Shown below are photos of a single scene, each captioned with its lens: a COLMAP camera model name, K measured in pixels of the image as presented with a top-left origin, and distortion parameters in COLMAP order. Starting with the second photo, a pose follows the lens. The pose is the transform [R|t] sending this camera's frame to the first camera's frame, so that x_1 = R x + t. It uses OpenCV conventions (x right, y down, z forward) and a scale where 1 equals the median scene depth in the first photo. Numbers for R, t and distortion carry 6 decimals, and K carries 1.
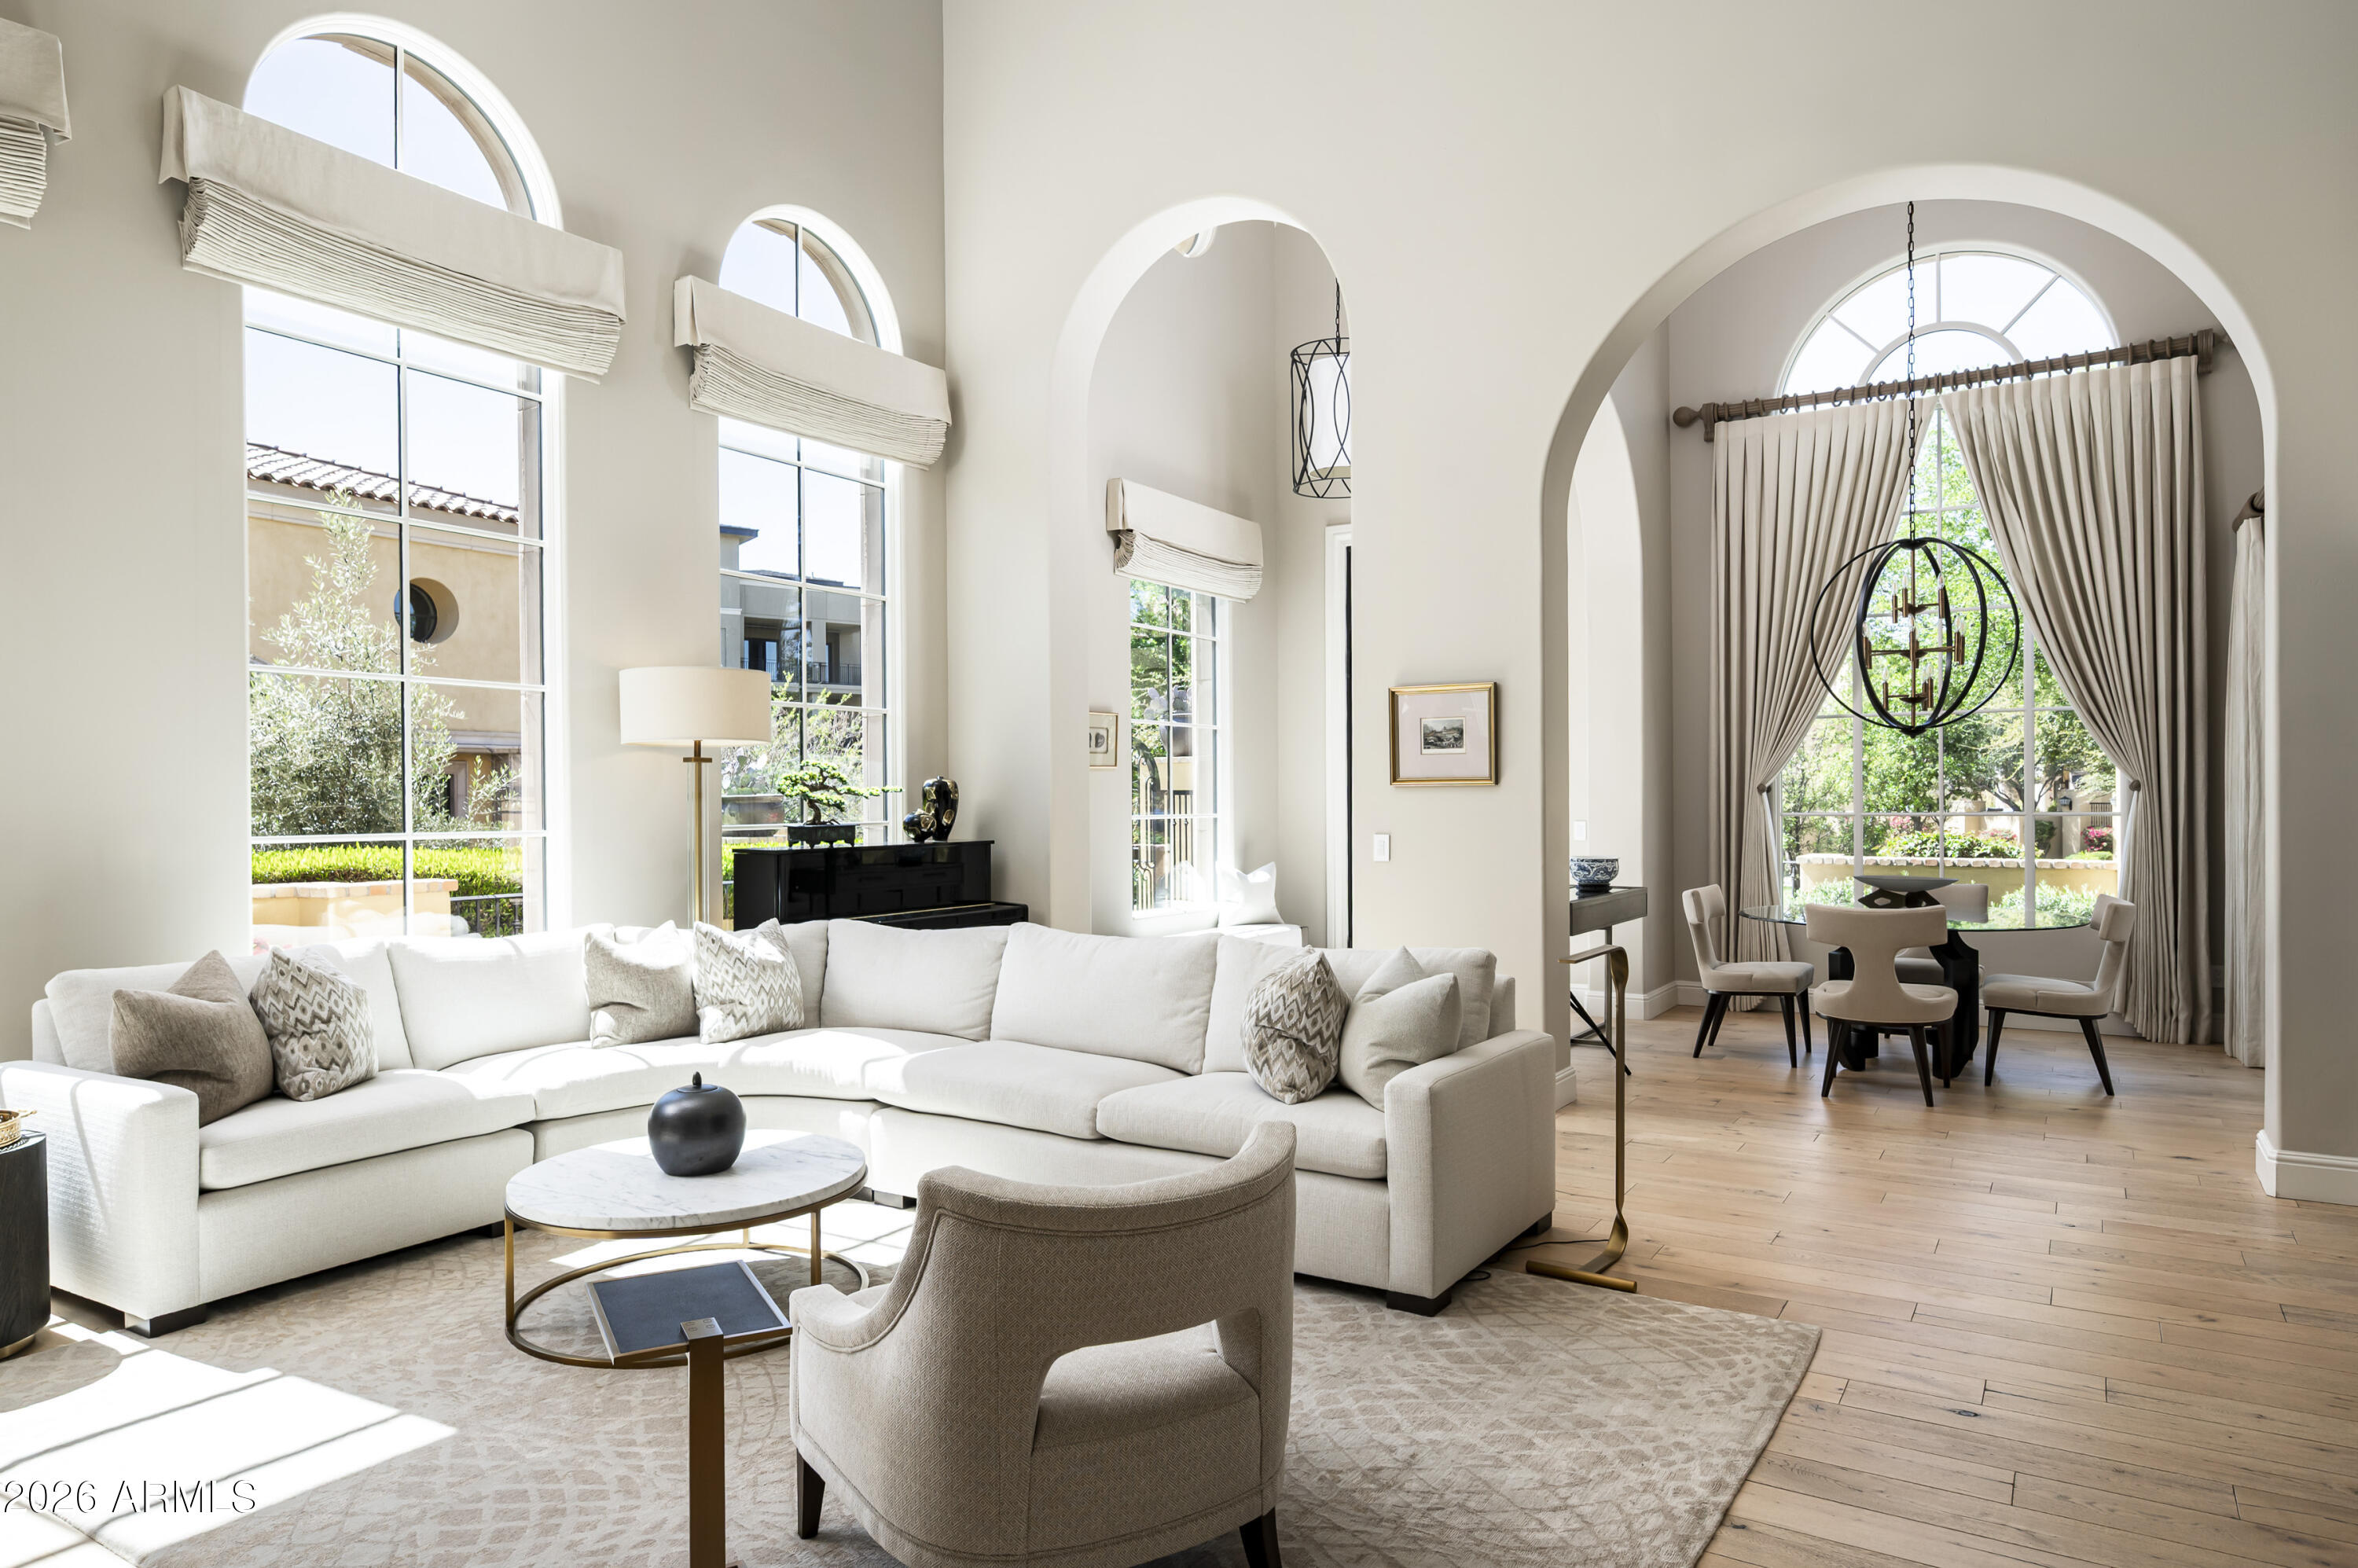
lens RADIAL K [[1417.8, 0, 1175.4], [0, 1417.8, 804.7], [0, 0, 1]] dist [0.002779, -0.001698]
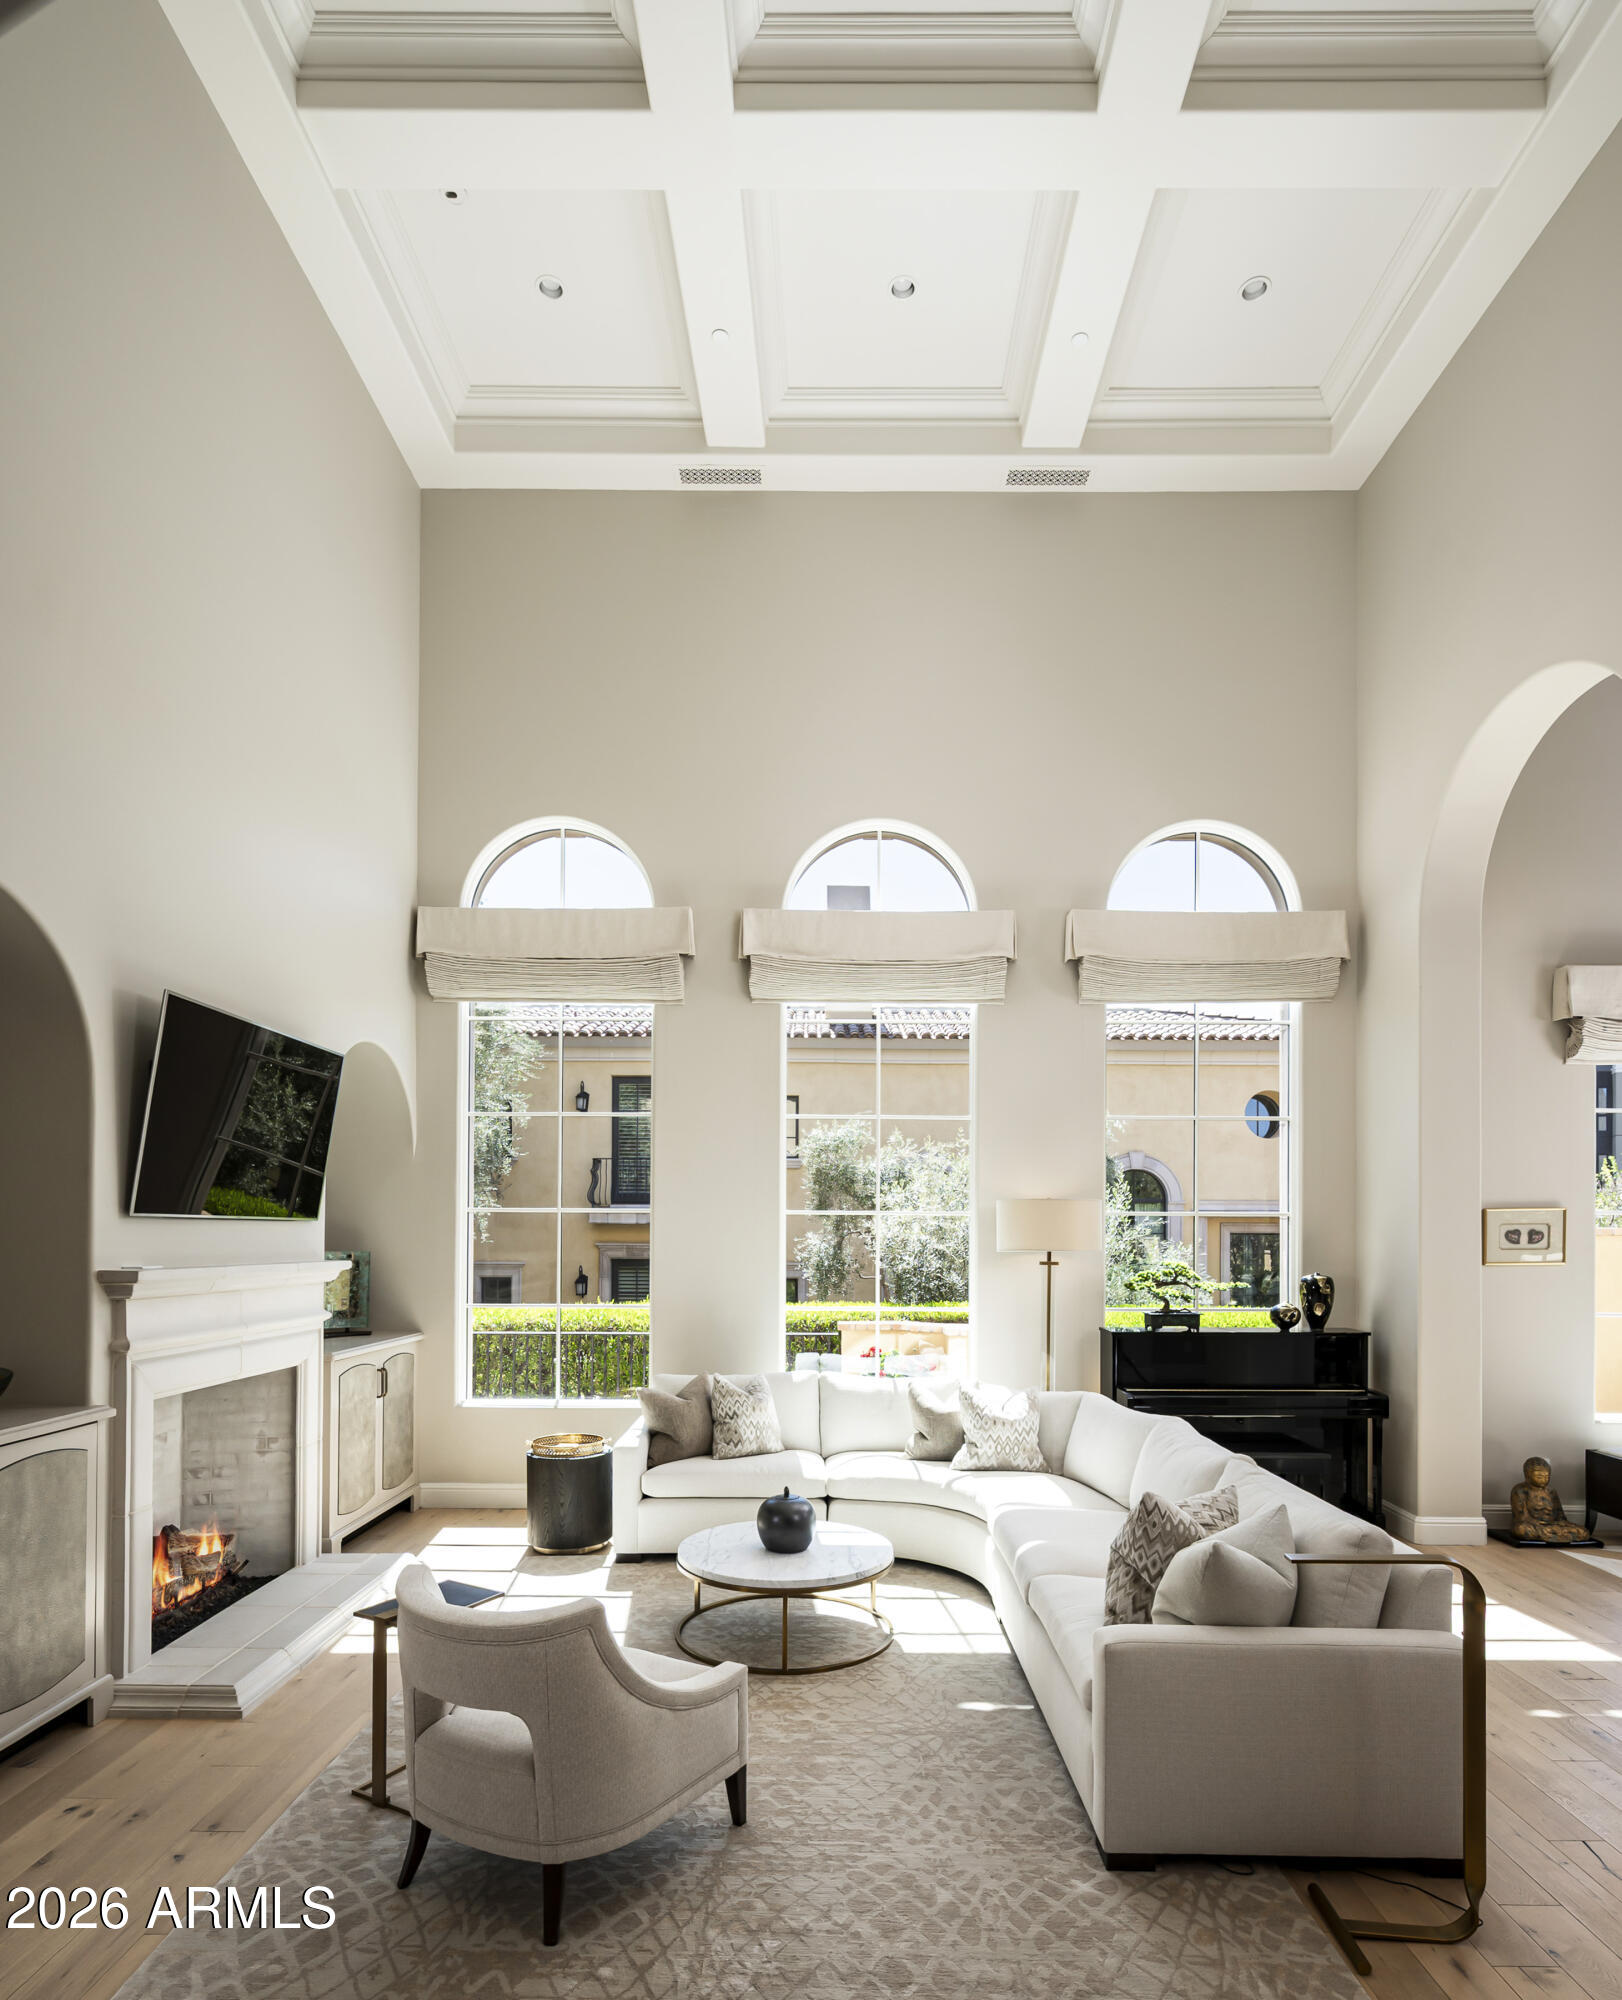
lens RADIAL K [[1095.6, 0, 820.3], [0, 1095.6, 1229.7], [0, 0, 1]] dist [0.002206, -0.001856]
pose [[0.531831, 0.003831, -0.846842, 0.553094], [-0.011210, 0.999934, -0.002516, -0.072553], [0.846776, 0.010831, 0.531839, 0.298671]]
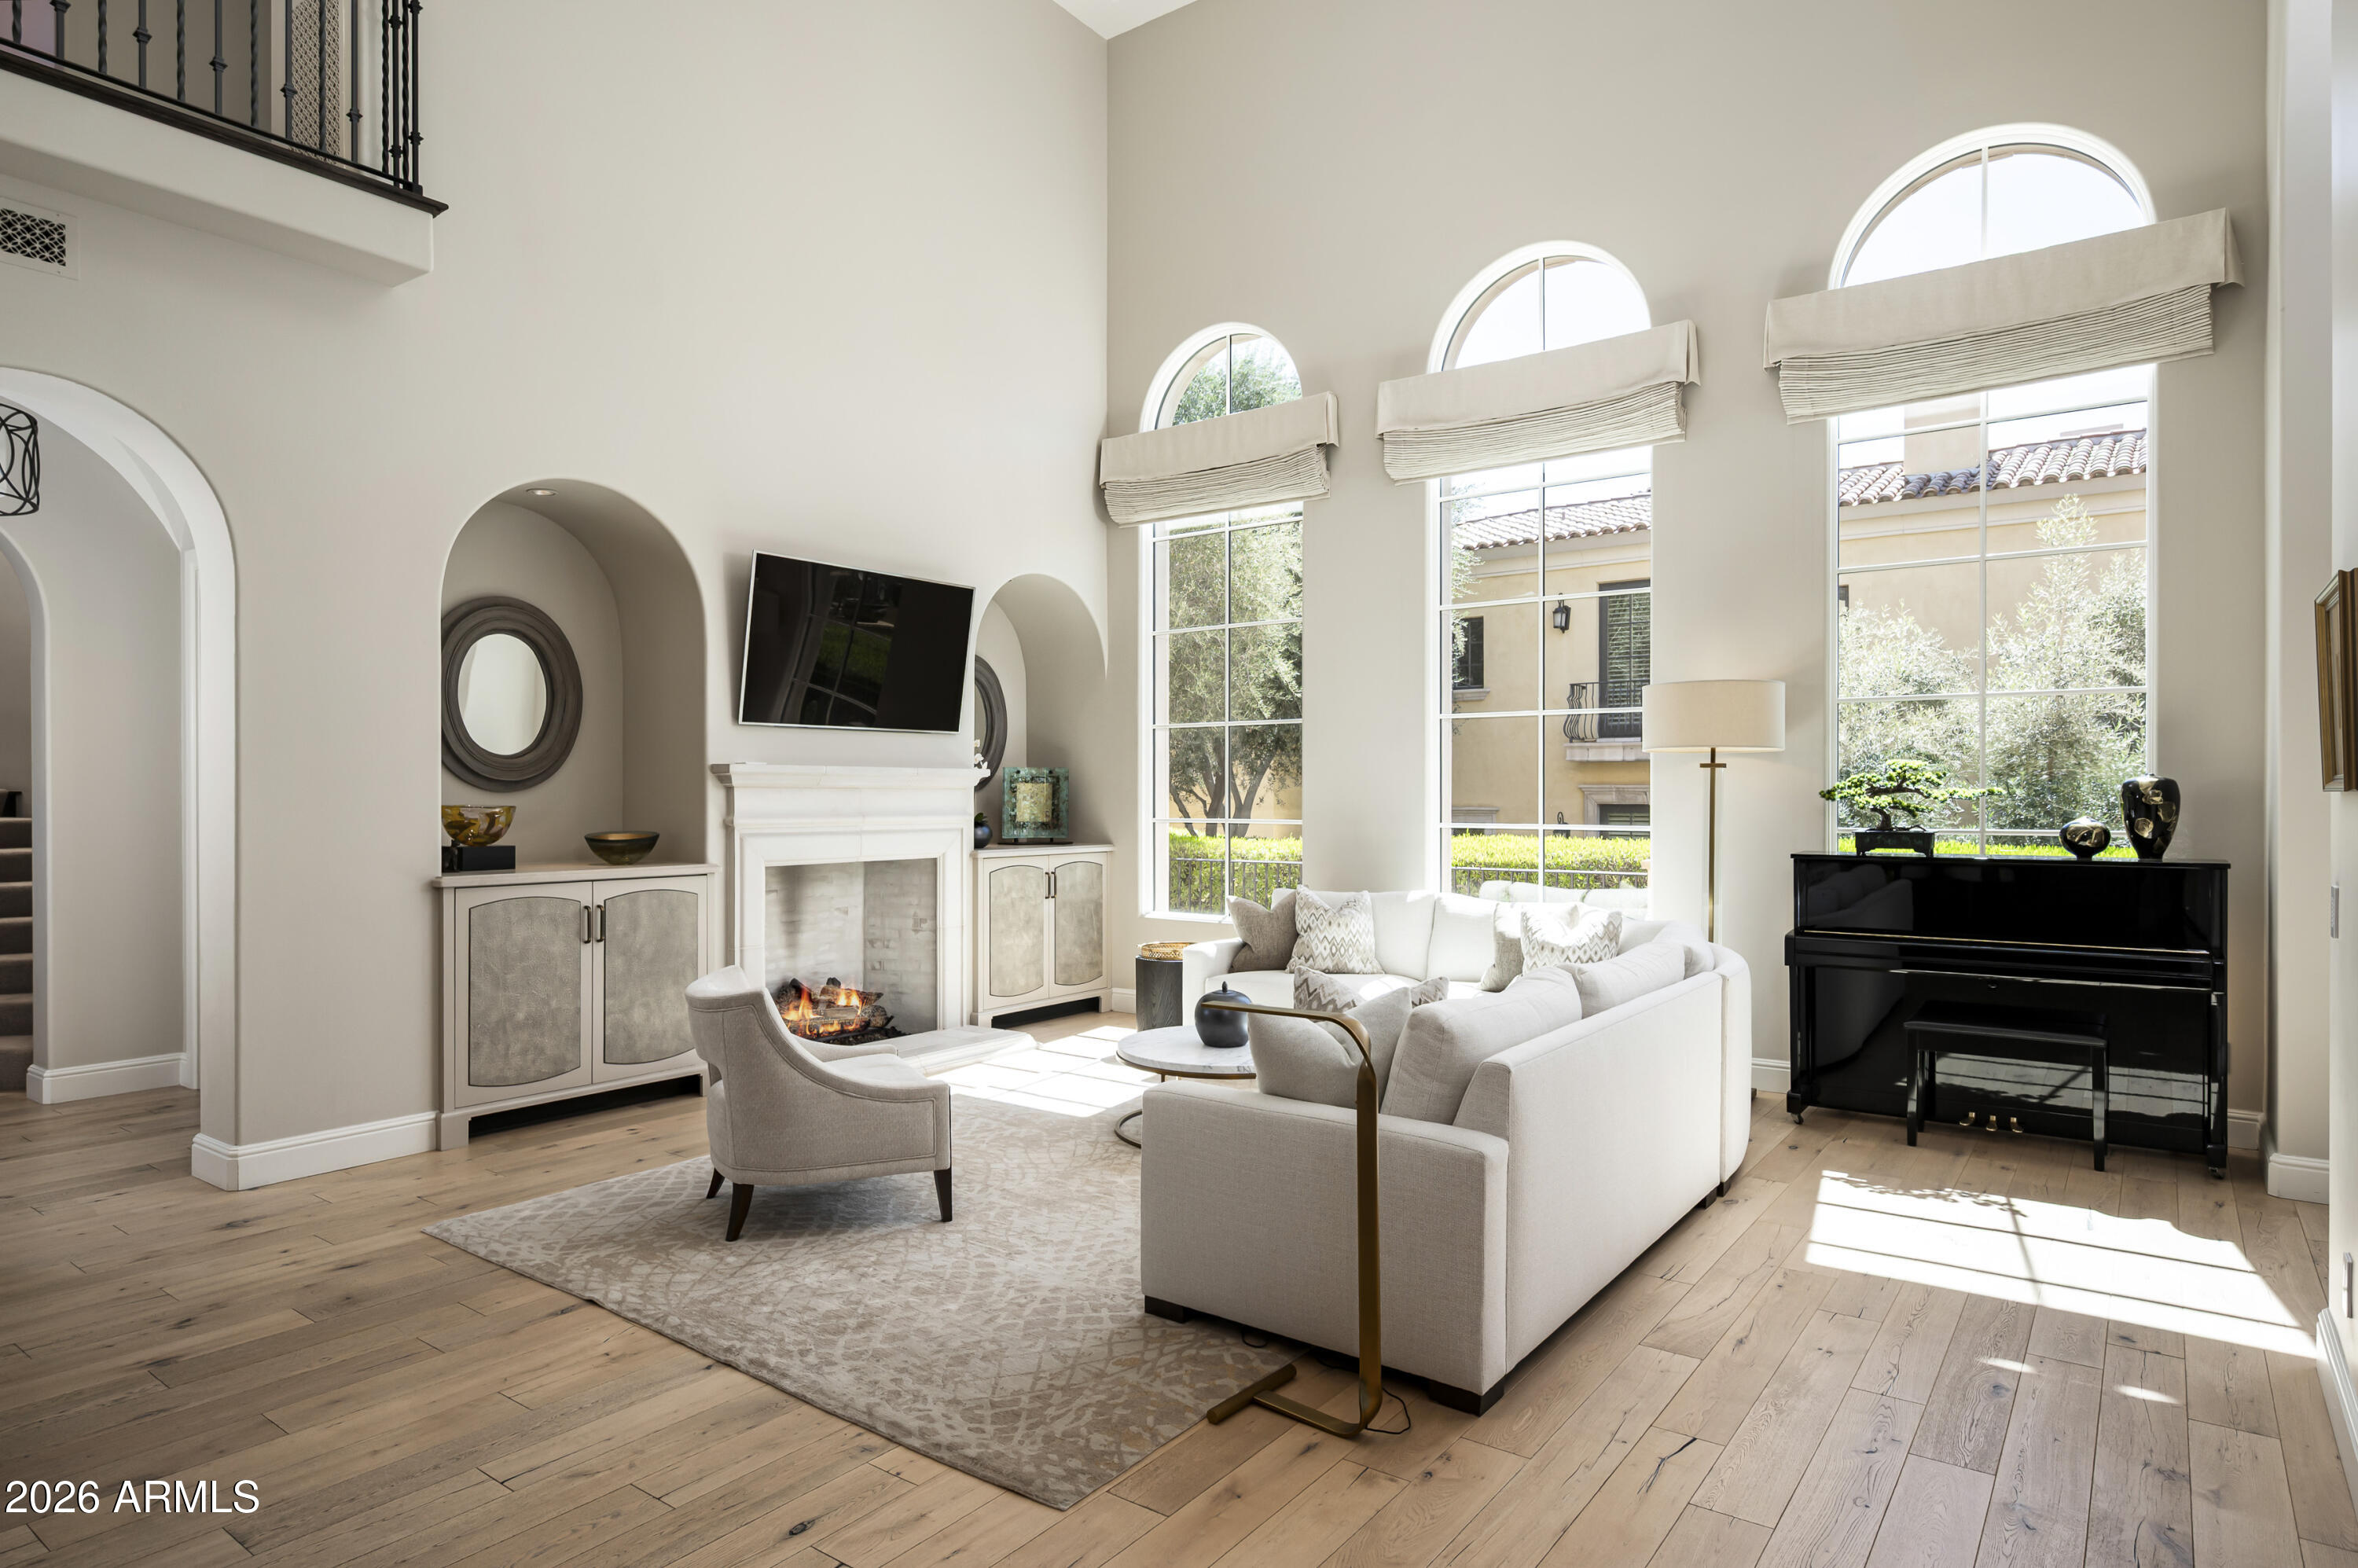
lens RADIAL K [[1322.0, 0, 1175.6], [0, 1322.0, 797.2], [0, 0, 1]] dist [0.000777, 0.001534]
pose [[-0.071070, 0.008348, -0.997436, 0.857026], [-0.001733, 0.999962, 0.008492, -0.018654], [0.997470, 0.002332, -0.071053, 0.817234]]
